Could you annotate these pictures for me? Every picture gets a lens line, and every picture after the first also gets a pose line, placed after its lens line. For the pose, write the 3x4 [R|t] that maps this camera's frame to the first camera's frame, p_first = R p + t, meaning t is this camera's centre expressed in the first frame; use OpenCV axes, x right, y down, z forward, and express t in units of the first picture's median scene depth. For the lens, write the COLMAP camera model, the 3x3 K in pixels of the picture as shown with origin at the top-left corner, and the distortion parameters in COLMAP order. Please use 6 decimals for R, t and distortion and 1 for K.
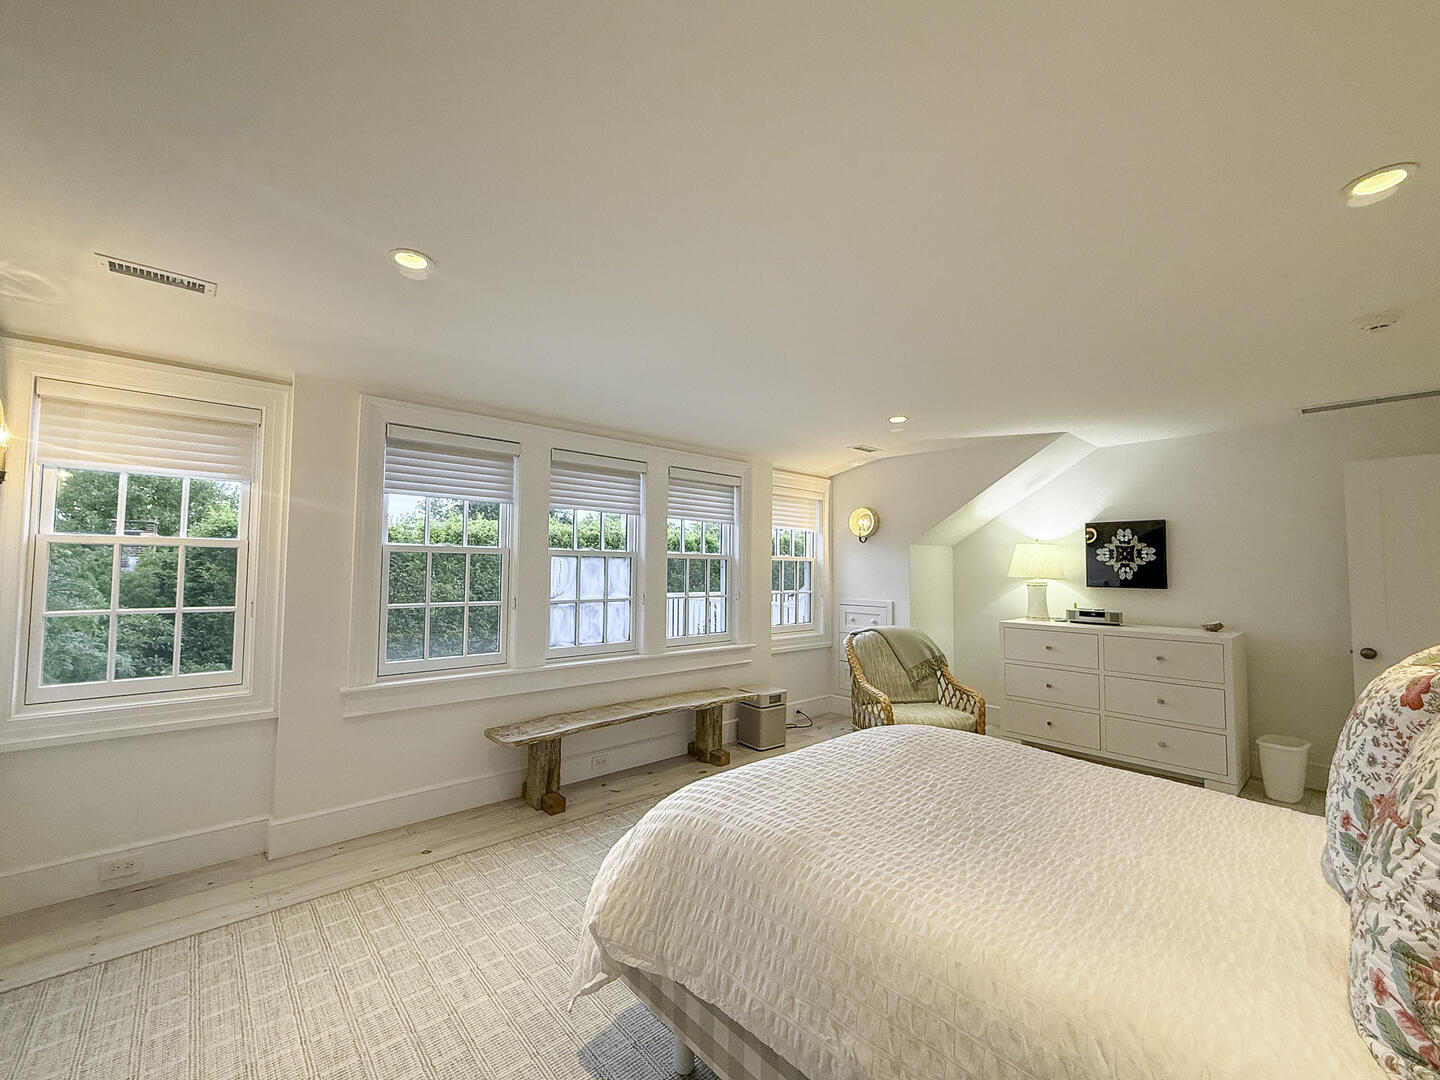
lens RADIAL K [[597.7, 0, 731.1], [0, 597.7, 538.5], [0, 0, 1]] dist [-0.002865, 0.000436]
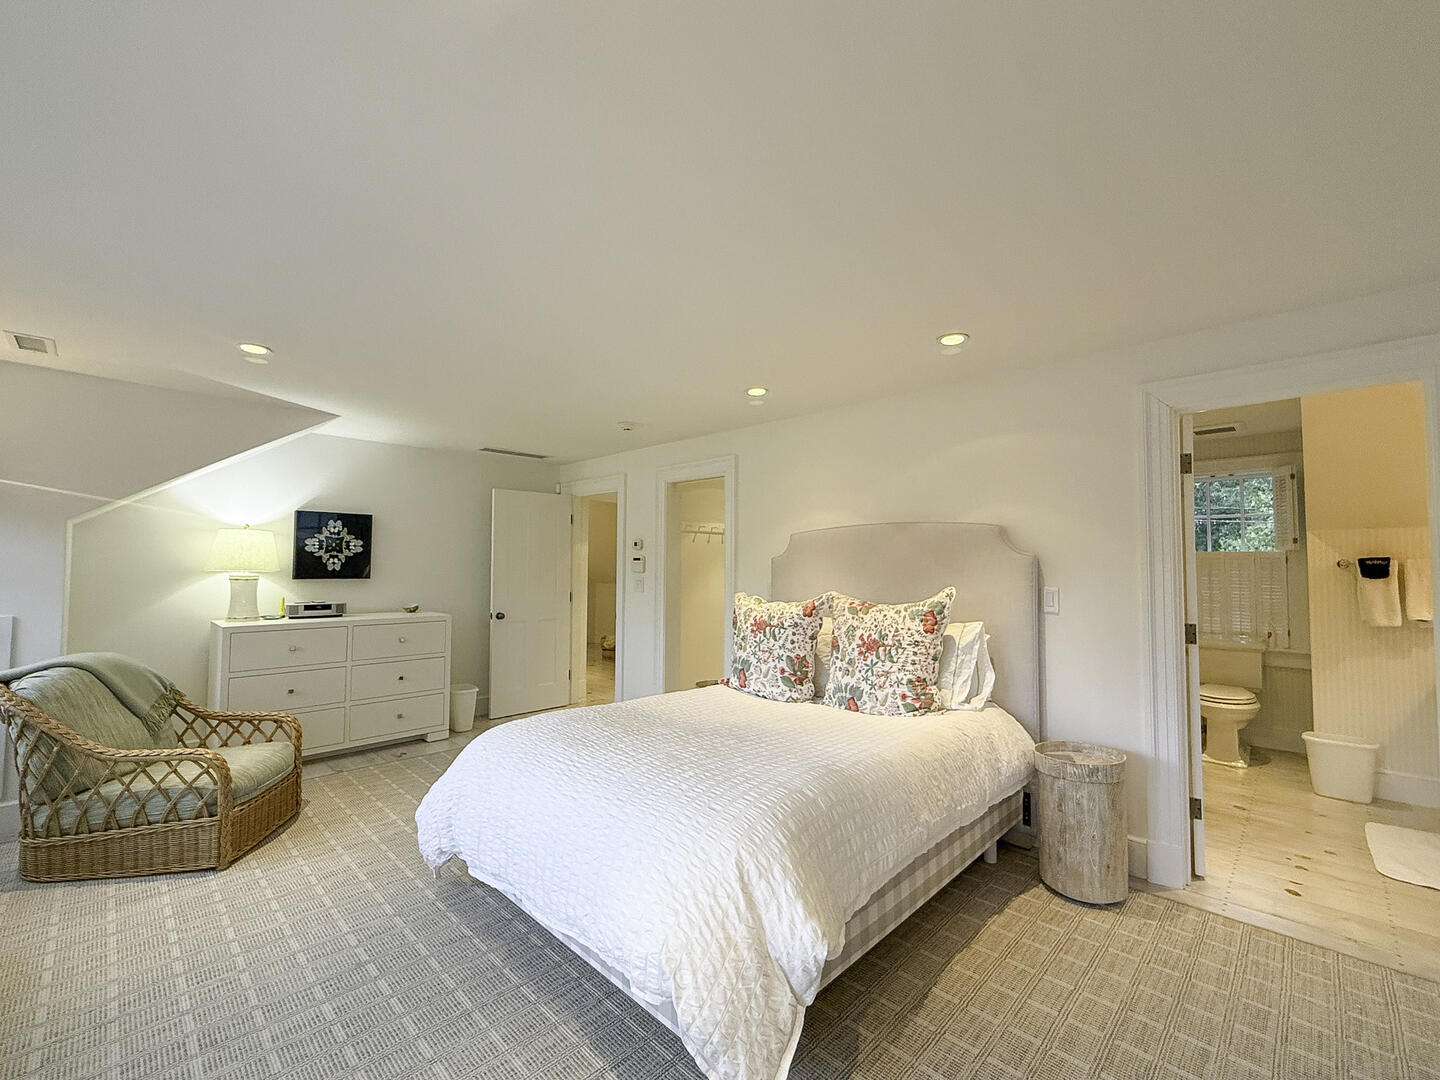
lens RADIAL K [[597.7, 0, 712.9], [0, 597.7, 538.4], [0, 0, 1]] dist [-0.002865, 0.000436]
pose [[-0.059676, 0.035932, 0.997571, -0.388834], [-0.055828, 0.997668, -0.039275, 0.018852], [-0.996655, -0.058036, -0.057531, 0.428557]]
